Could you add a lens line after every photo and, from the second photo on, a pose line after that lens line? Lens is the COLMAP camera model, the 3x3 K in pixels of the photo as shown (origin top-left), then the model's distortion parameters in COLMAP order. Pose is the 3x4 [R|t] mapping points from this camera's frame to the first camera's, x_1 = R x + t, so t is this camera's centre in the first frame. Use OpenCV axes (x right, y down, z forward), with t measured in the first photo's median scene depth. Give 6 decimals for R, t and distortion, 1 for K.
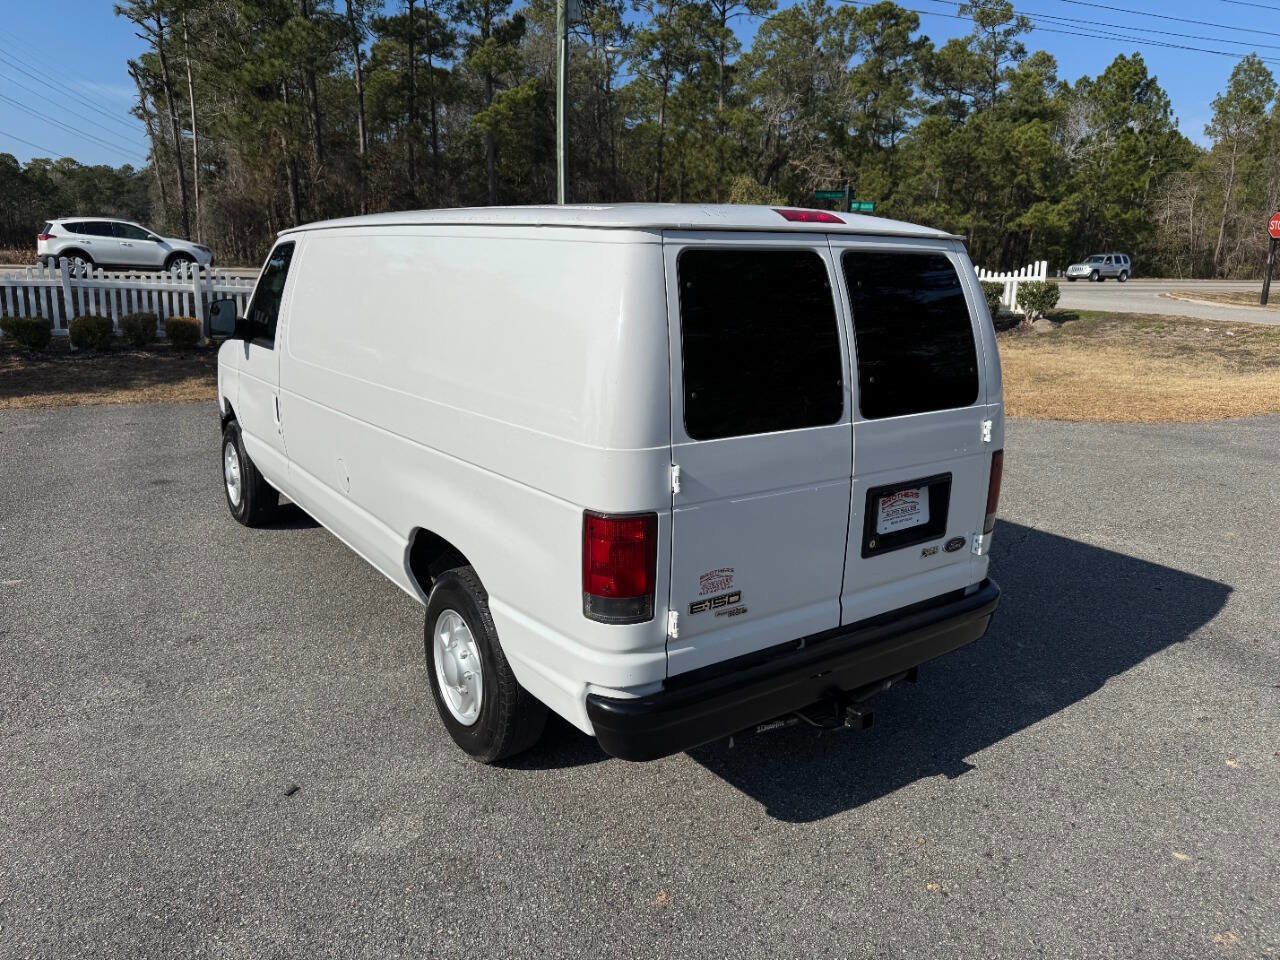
lens RADIAL K [[912.2, 0, 641.6], [0, 912.2, 467.4], [0, 0, 1]] dist [0.008758, -0.008413]
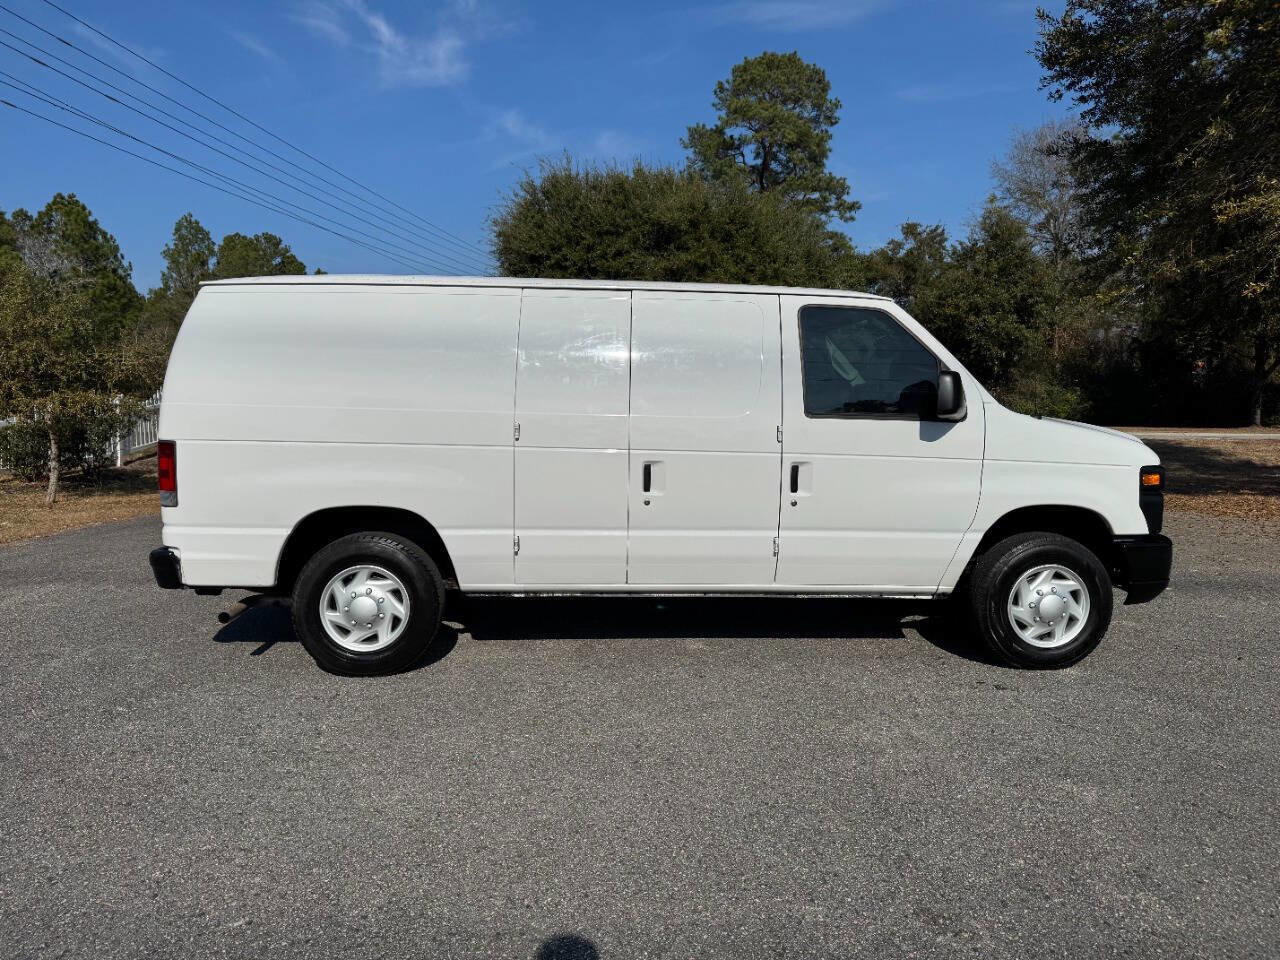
lens RADIAL K [[913.1, 0, 636.9], [0, 913.1, 475.4], [0, 0, 1]] dist [0.009433, -0.011079]
pose [[0.483845, -0.092644, 0.870236, -0.080183], [0.215442, 0.976388, -0.015840, -0.008075], [-0.848221, 0.195149, 0.492380, 0.063961]]
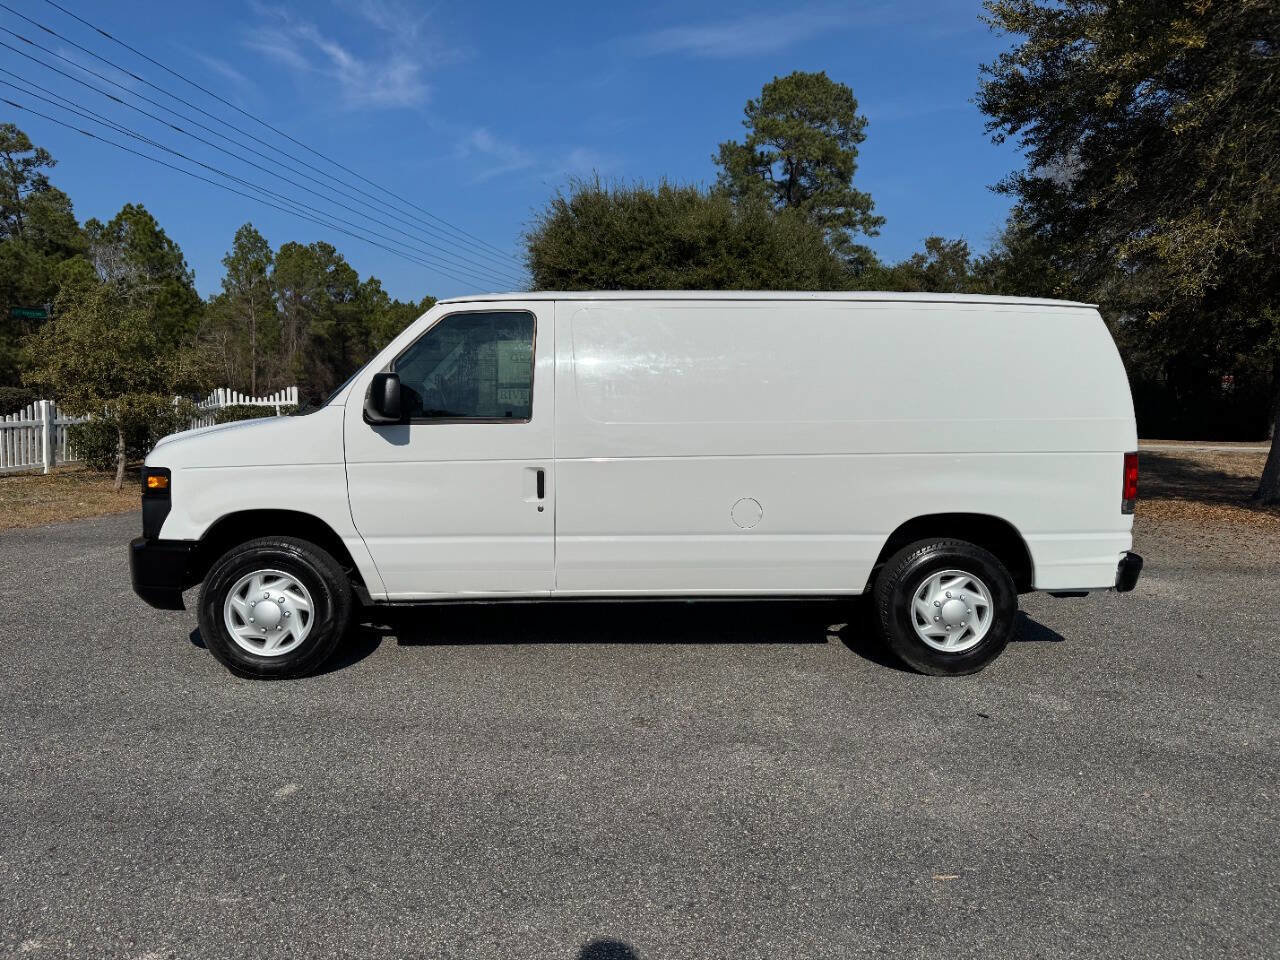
lens RADIAL K [[913.1, 0, 636.9], [0, 913.1, 475.4], [0, 0, 1]] dist [0.009433, -0.011079]
pose [[0.529251, -0.078474, 0.844828, -0.096481], [0.198024, 0.979640, -0.033058, -0.002107], [-0.825033, 0.184792, 0.534015, 0.036264]]
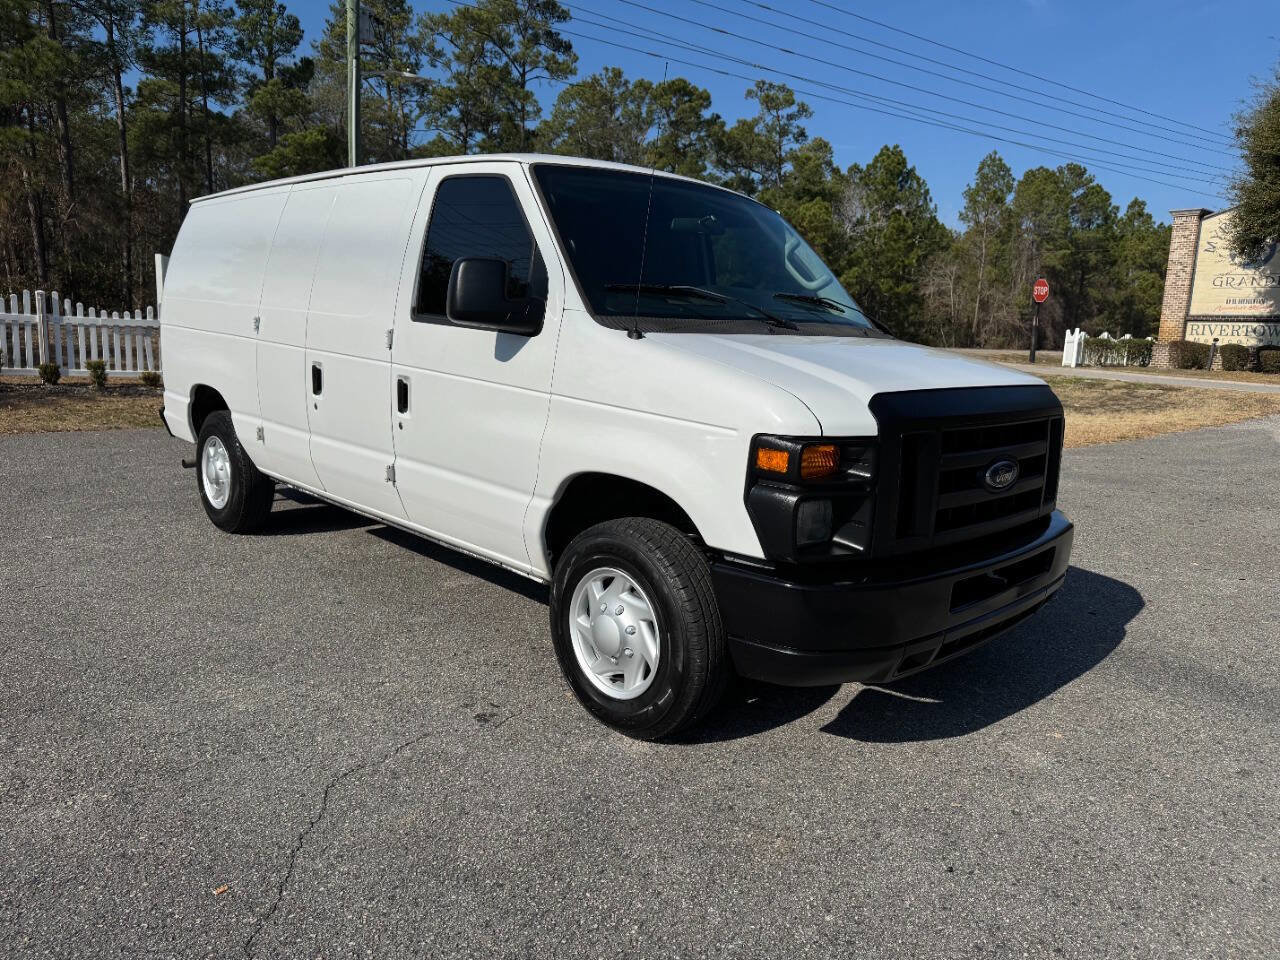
lens RADIAL K [[908.6, 0, 647.0], [0, 908.6, 478.9], [0, 0, 1]] dist [0.019730, -0.021558]
pose [[0.976054, -0.016248, 0.216920, -0.001606], [0.029417, 0.997905, -0.057621, 0.004174], [-0.215529, 0.062623, 0.974487, 0.024205]]
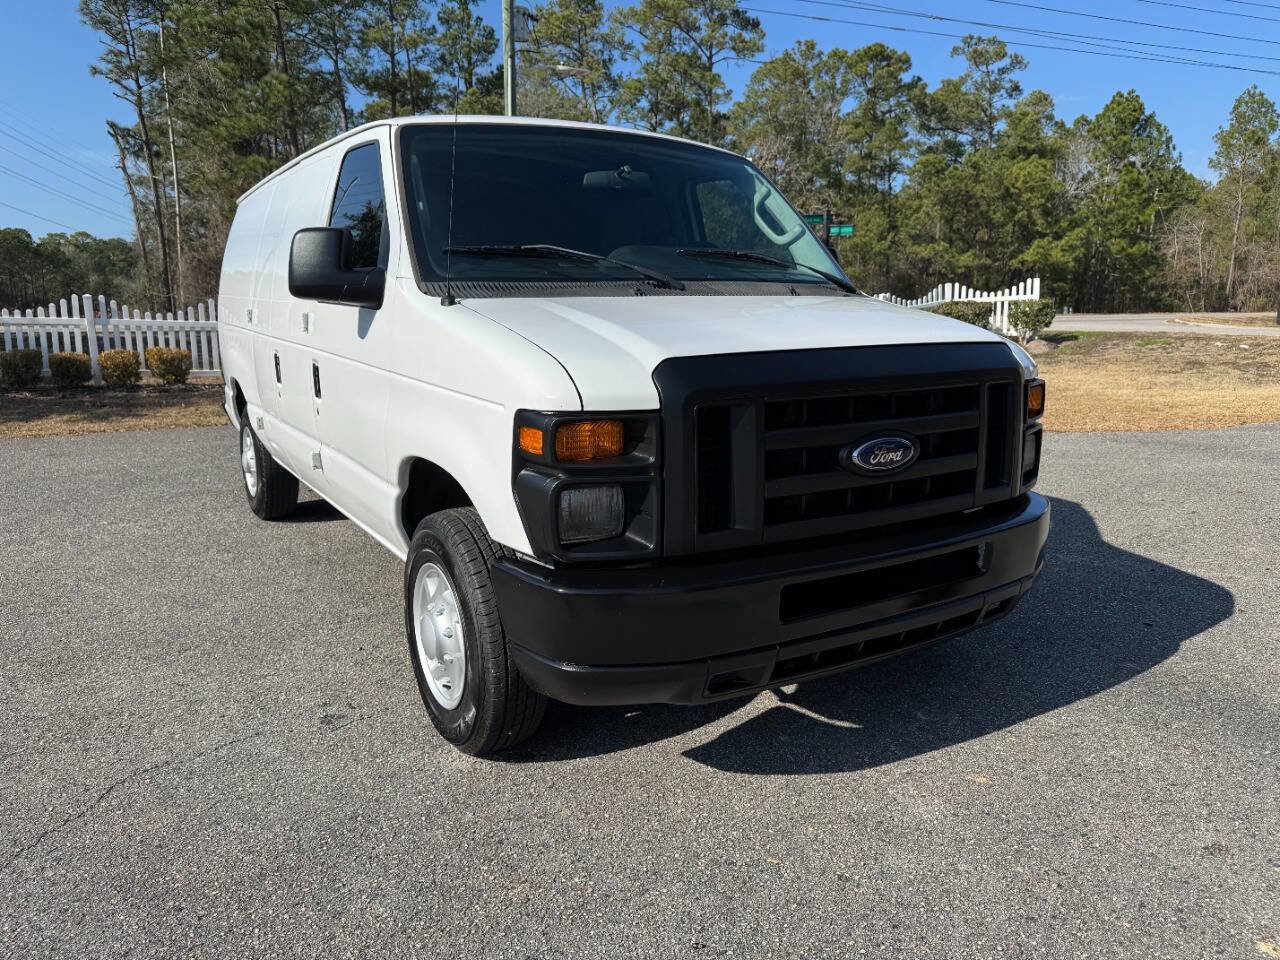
lens RADIAL K [[912.1, 0, 642.0], [0, 912.1, 479.6], [0, 0, 1]] dist [0.011464, -0.013843]
pose [[0.999517, -0.025550, -0.017701, 0.018868], [0.024660, 0.998504, -0.048792, 0.004490], [0.018921, 0.048332, 0.998652, 0.028421]]
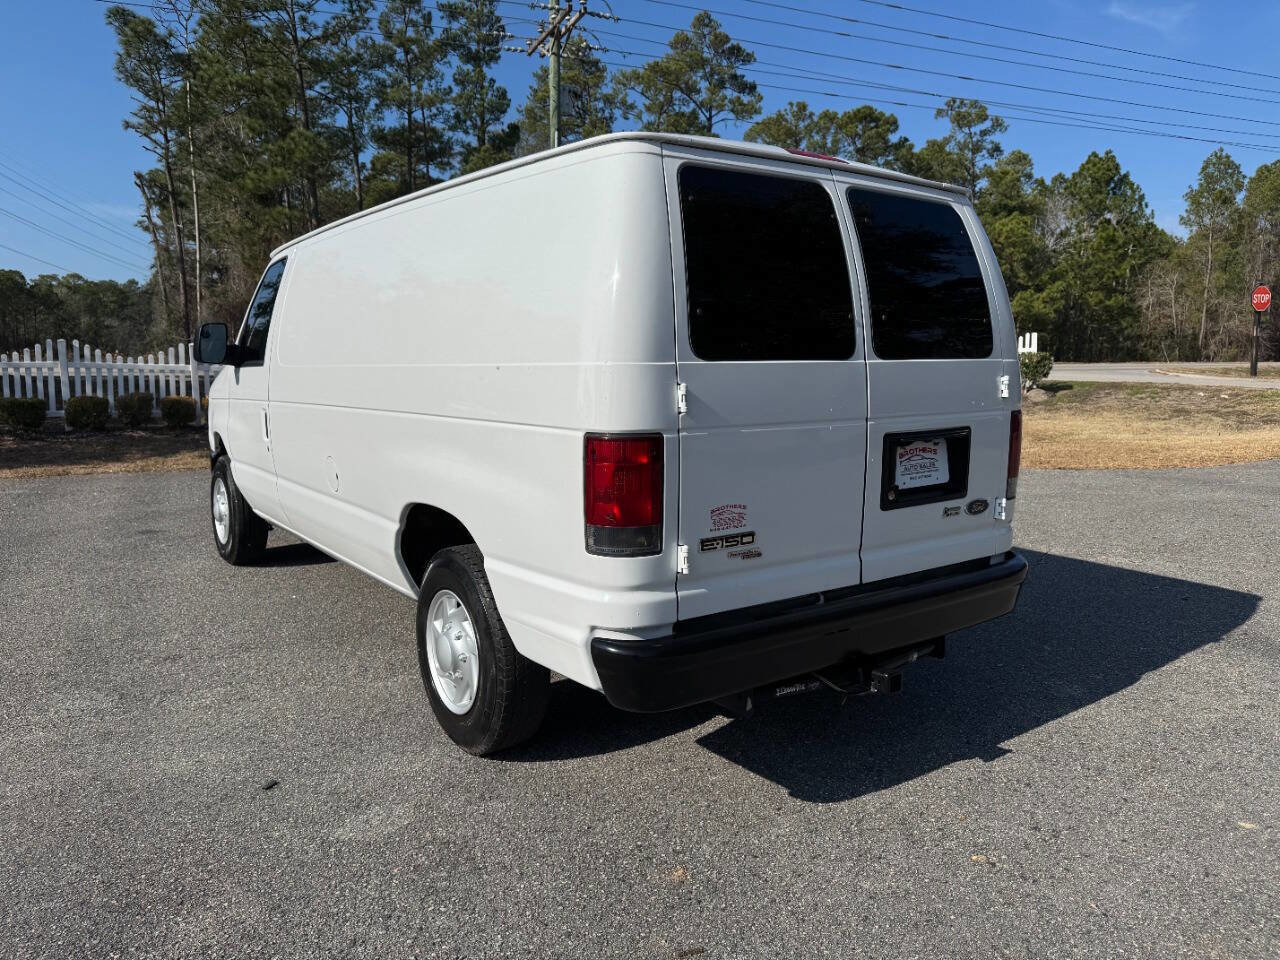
lens RADIAL K [[912.1, 0, 642.0], [0, 912.1, 479.6], [0, 0, 1]] dist [0.011464, -0.013843]
pose [[0.999757, -0.021736, 0.003726, -0.000401], [0.021992, 0.995210, -0.095257, 0.008056], [-0.001638, 0.095316, 0.995446, 0.003240]]
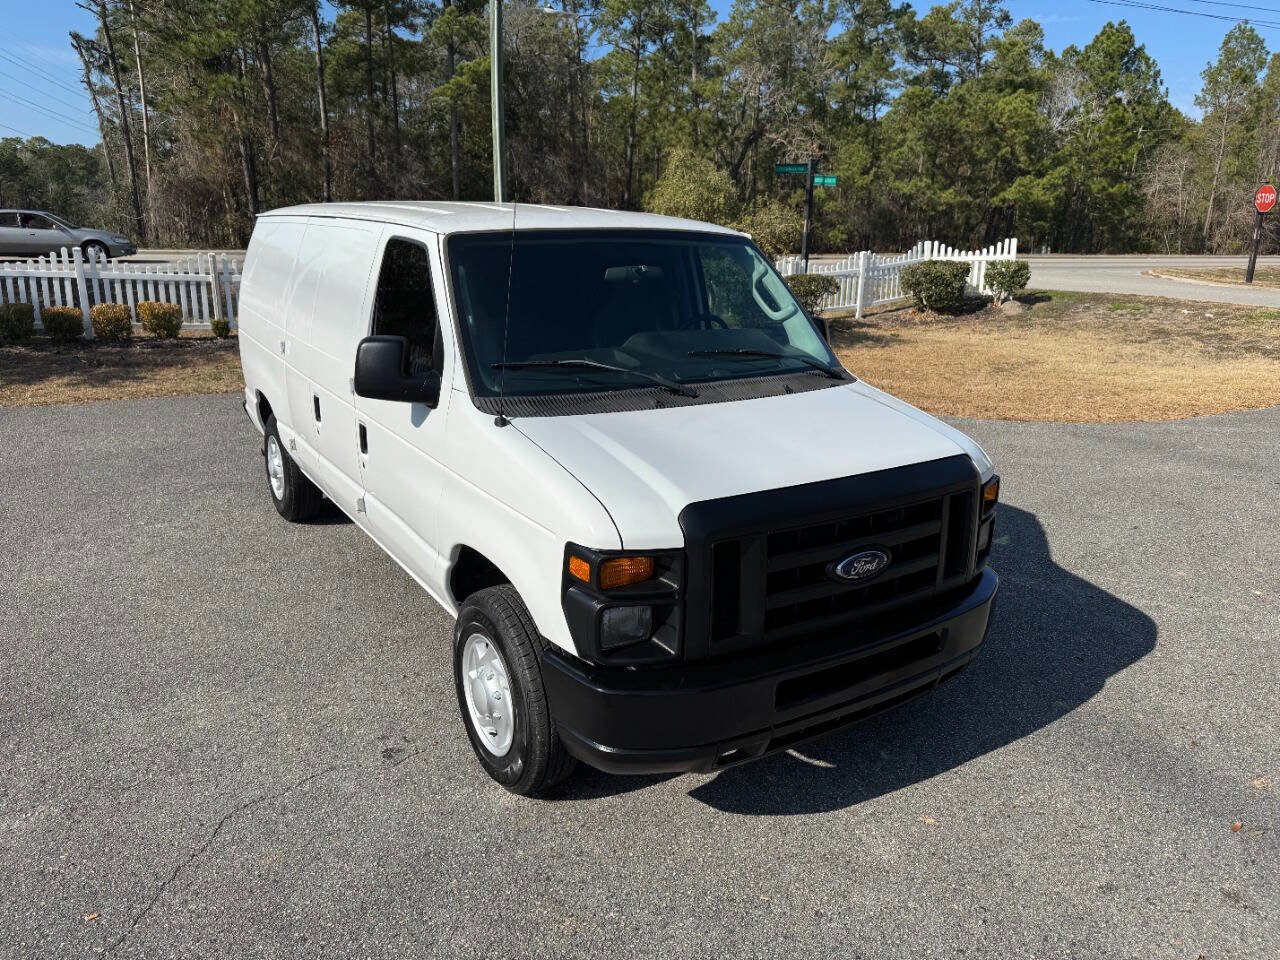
lens RADIAL K [[913.1, 0, 636.9], [0, 913.1, 475.4], [0, 0, 1]] dist [0.009433, -0.011079]
pose [[0.999957, -0.007865, 0.004839, 0.016460], [0.007711, 0.999491, 0.030960, -0.005153], [-0.005080, -0.030921, 0.999509, 0.019607]]
